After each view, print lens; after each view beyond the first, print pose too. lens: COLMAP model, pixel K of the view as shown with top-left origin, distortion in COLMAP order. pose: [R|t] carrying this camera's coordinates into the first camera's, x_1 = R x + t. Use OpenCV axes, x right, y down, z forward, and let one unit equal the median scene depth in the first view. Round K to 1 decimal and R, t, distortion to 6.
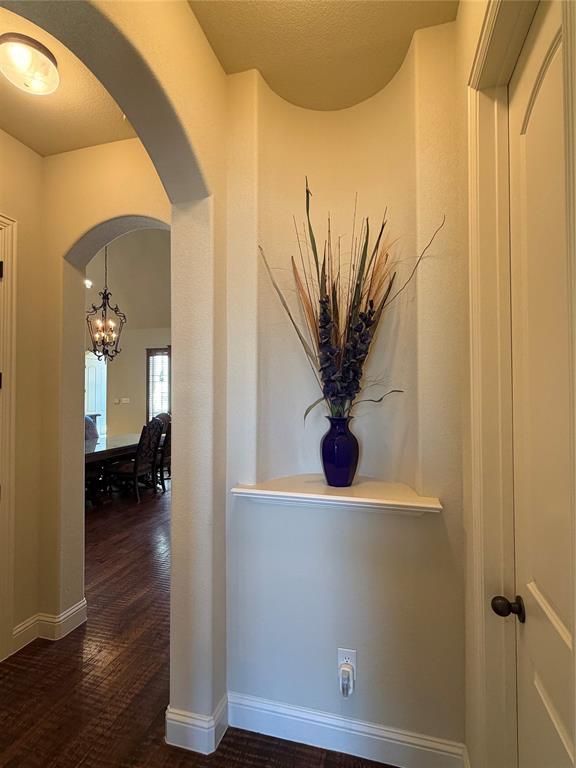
lens RADIAL K [[381.2, 0, 288.0], [0, 381.2, 384.0], [0, 0, 1]] dist [-0.000550, 0.000117]
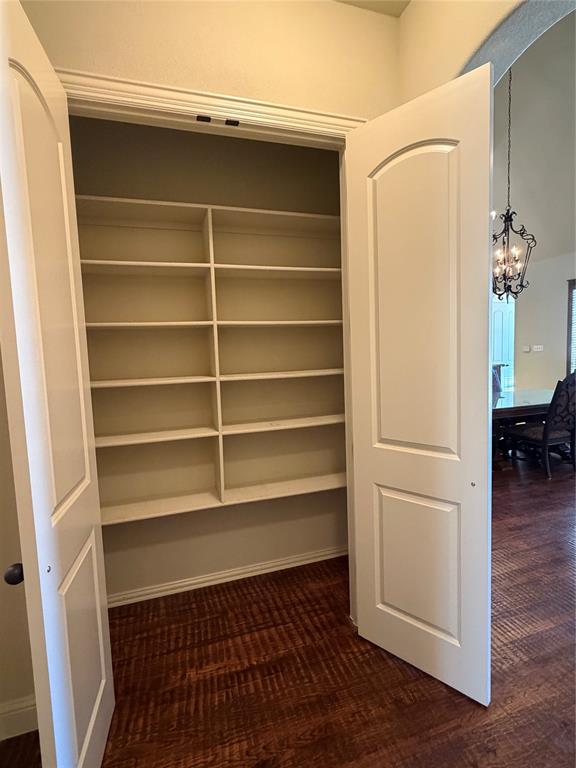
lens RADIAL K [[381.2, 0, 288.0], [0, 381.2, 384.0], [0, 0, 1]] dist [-0.000550, 0.000117]
pose [[0.546142, 0.054135, -0.835942, -0.041951], [0.055545, 0.993373, 0.100619, 0.011127], [0.835849, -0.101385, 0.539516, 0.145083]]
